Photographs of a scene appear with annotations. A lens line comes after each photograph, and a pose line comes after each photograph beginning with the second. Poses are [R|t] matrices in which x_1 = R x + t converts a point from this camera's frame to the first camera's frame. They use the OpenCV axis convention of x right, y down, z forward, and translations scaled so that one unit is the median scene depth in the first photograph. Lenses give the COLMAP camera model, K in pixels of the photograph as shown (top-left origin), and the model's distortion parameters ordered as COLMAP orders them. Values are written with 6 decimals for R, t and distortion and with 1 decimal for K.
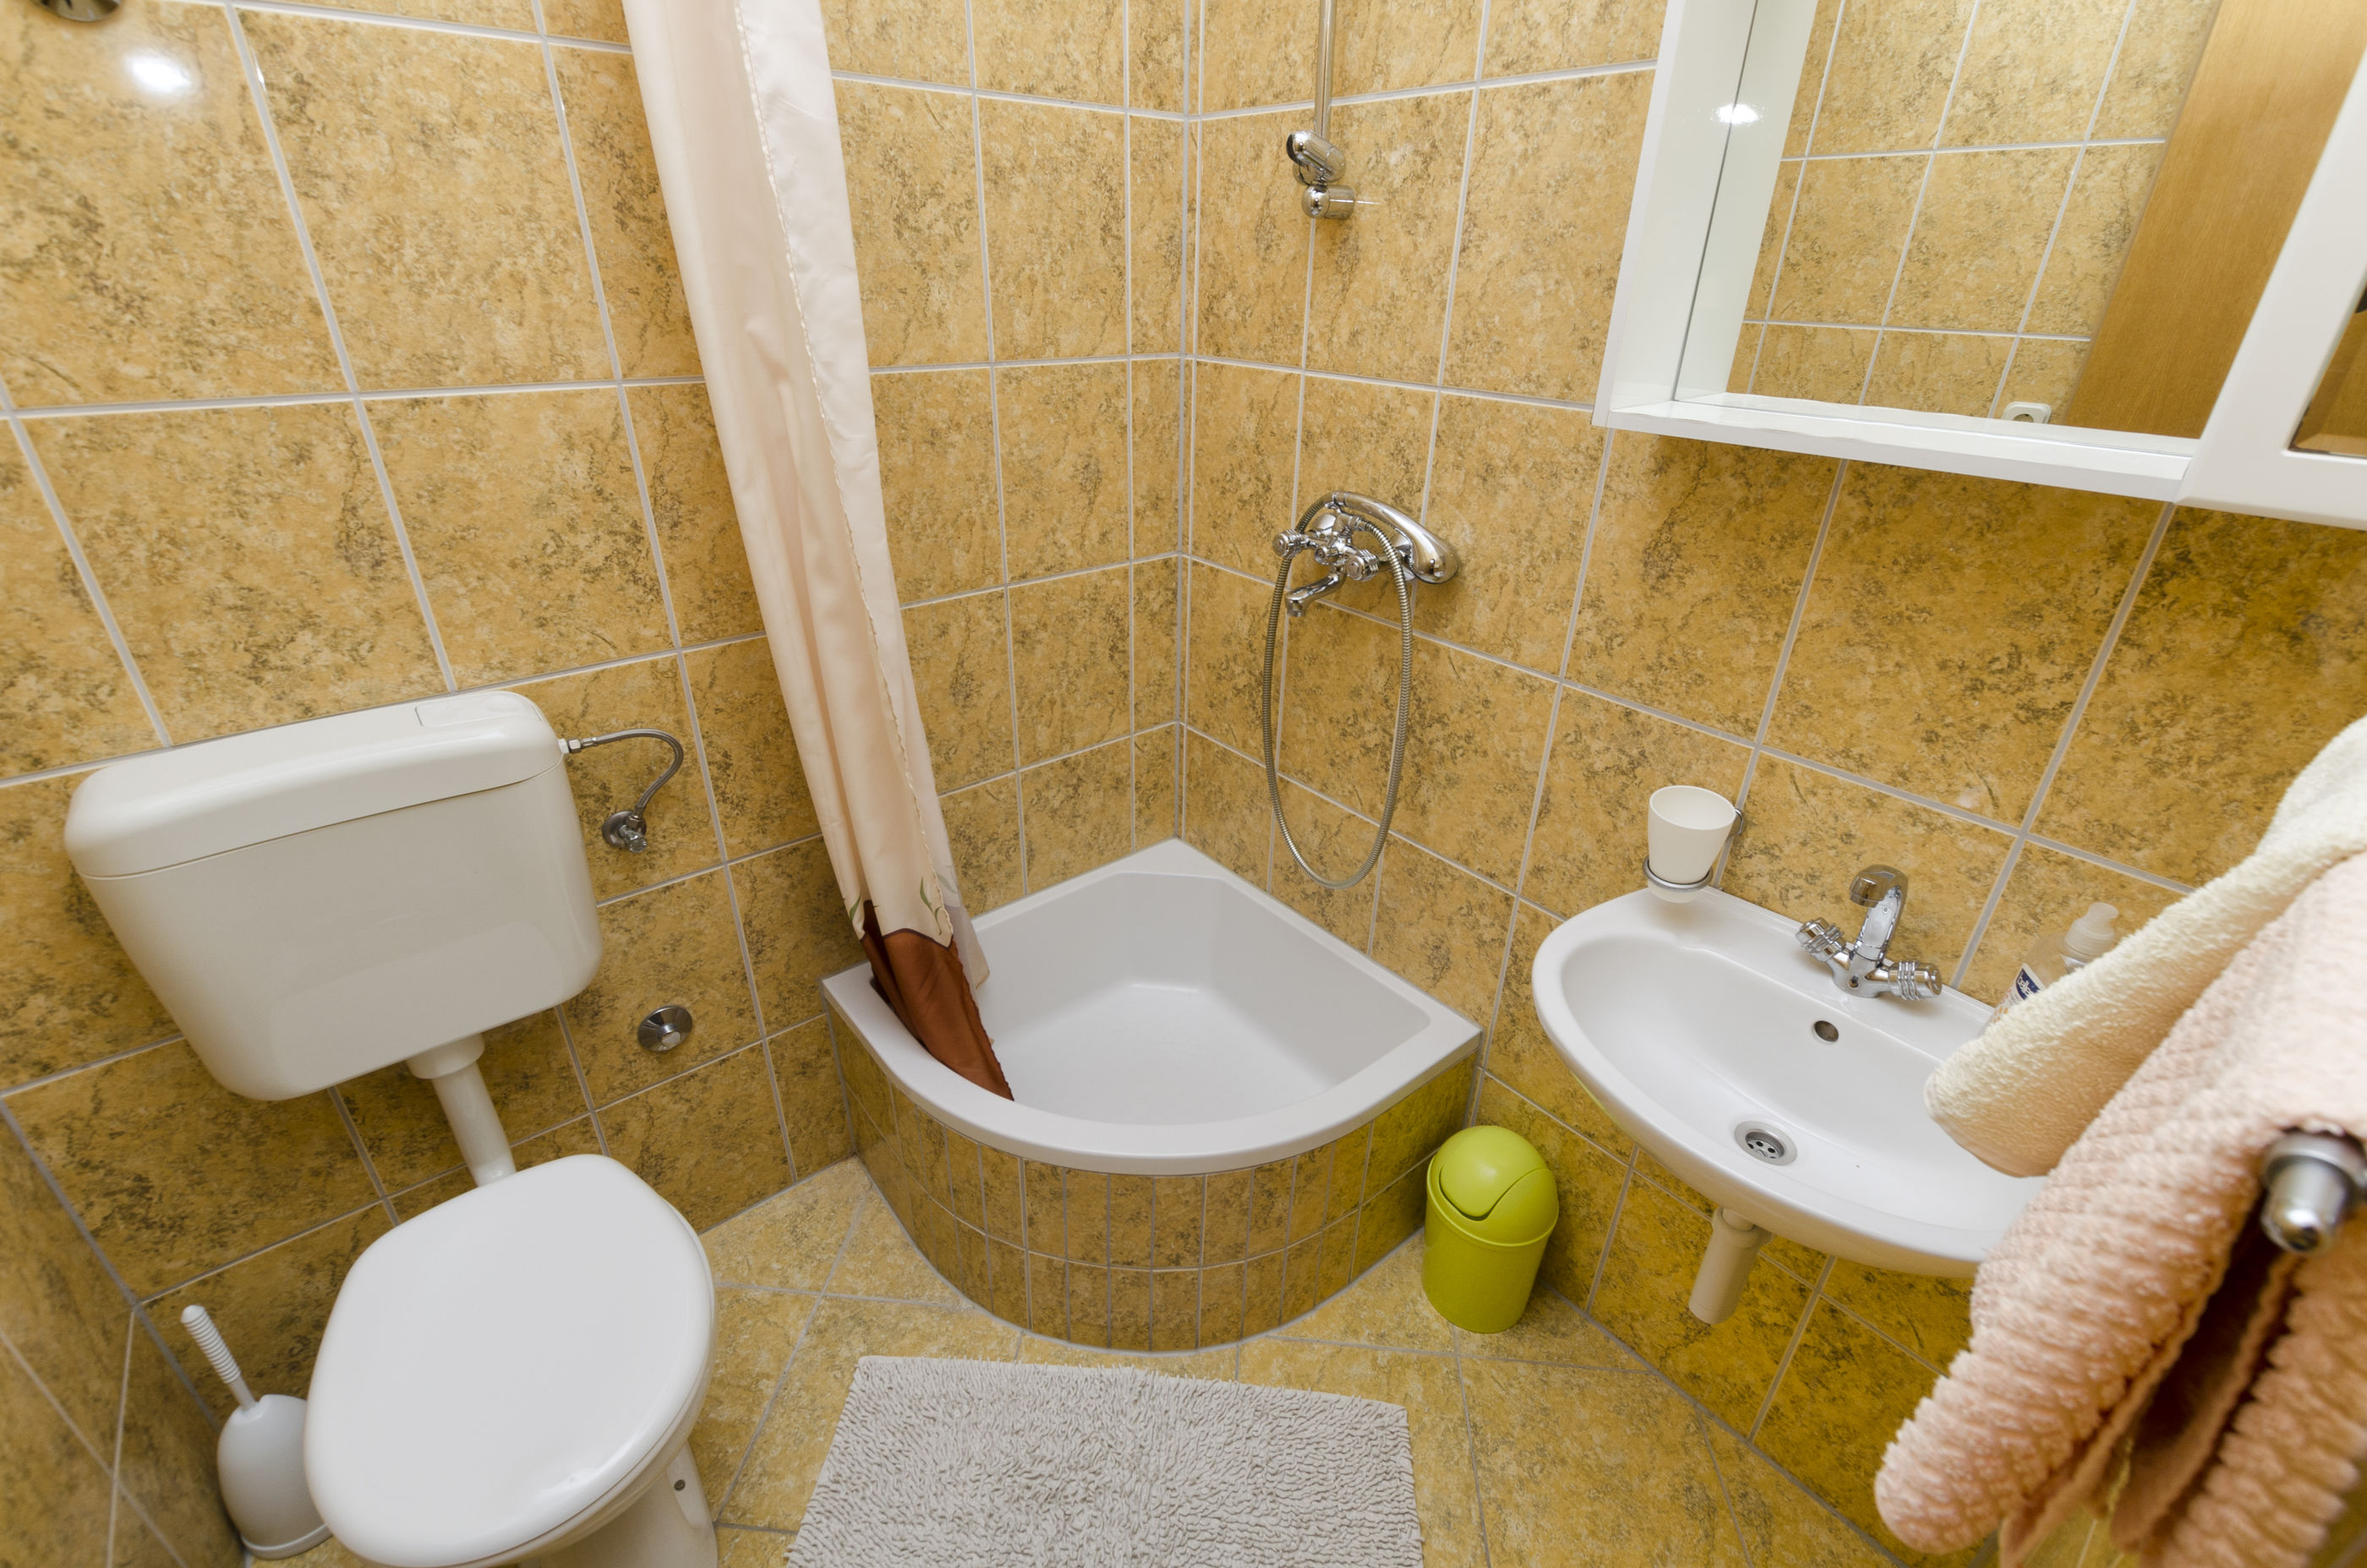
lens RADIAL K [[1015.2, 0, 1217.1], [0, 1015.2, 782.7], [0, 0, 1]] dist [0.011155, -0.005383]
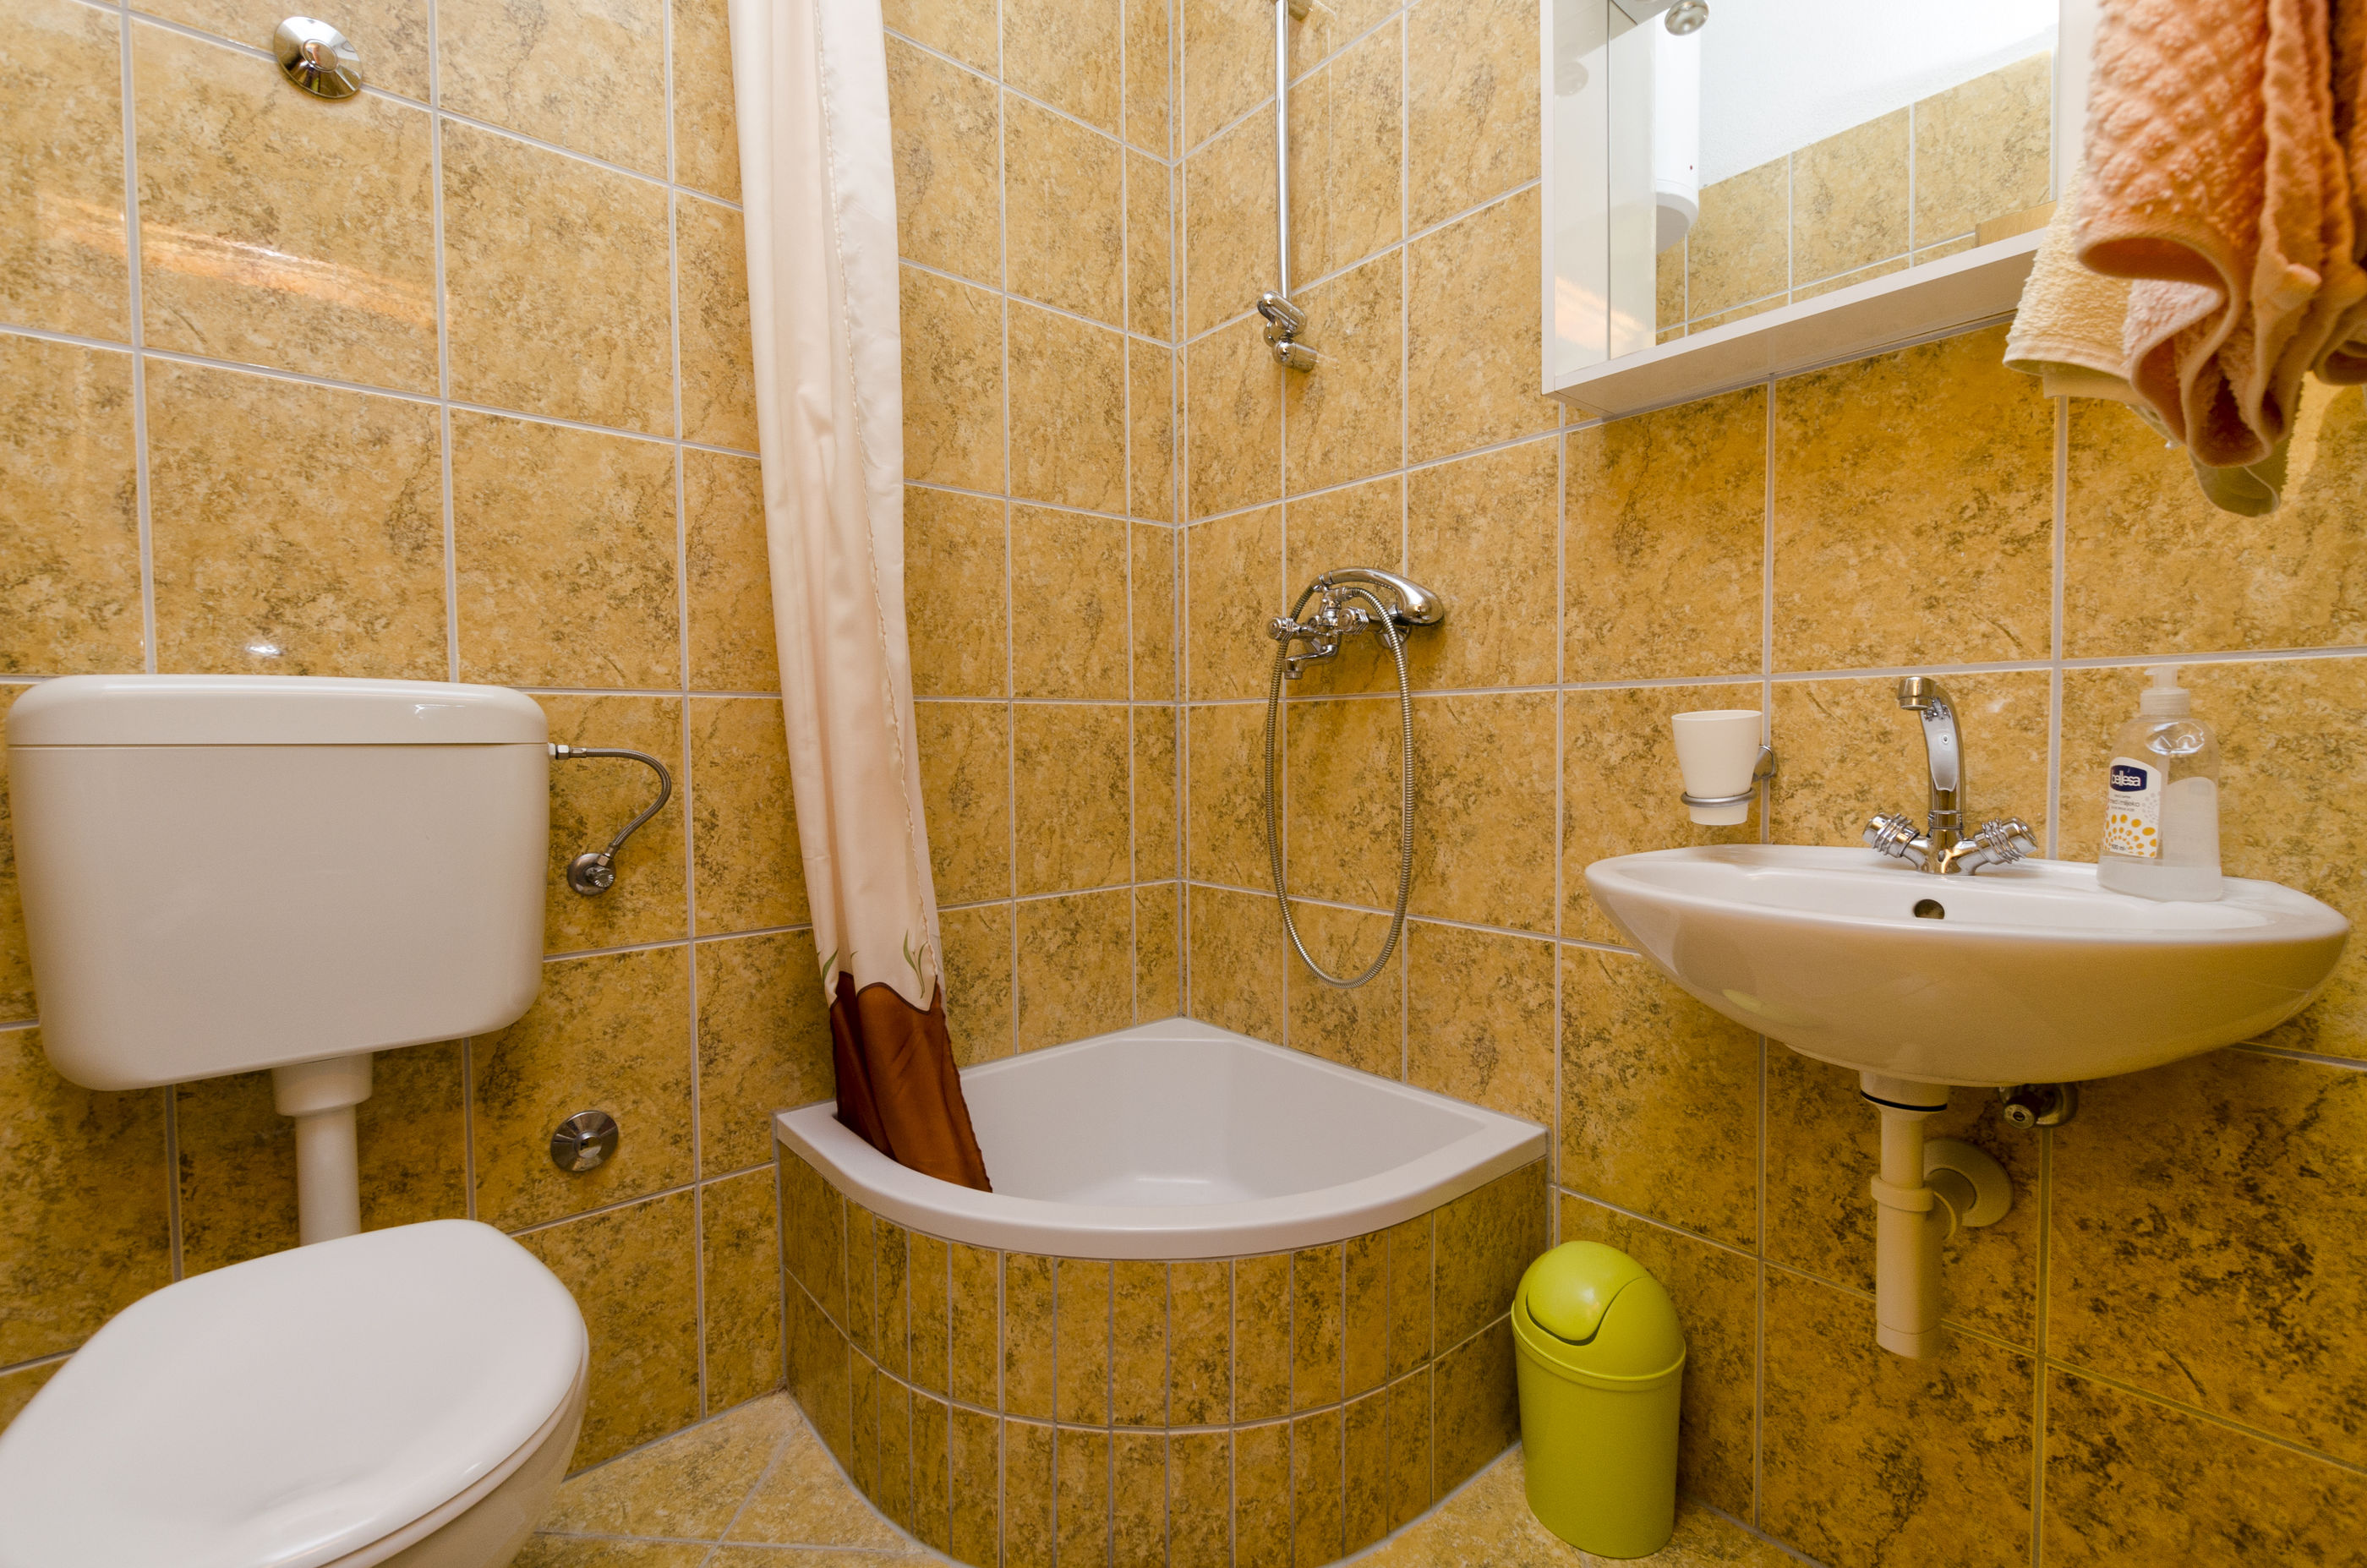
lens RADIAL K [[1015.2, 0, 1217.1], [0, 1015.2, 782.7], [0, 0, 1]] dist [0.011155, -0.005383]
pose [[0.999071, -0.039813, 0.016512, -0.021554], [0.043066, 0.906430, -0.420154, 0.375478], [0.001761, 0.420475, 0.907302, 0.116673]]
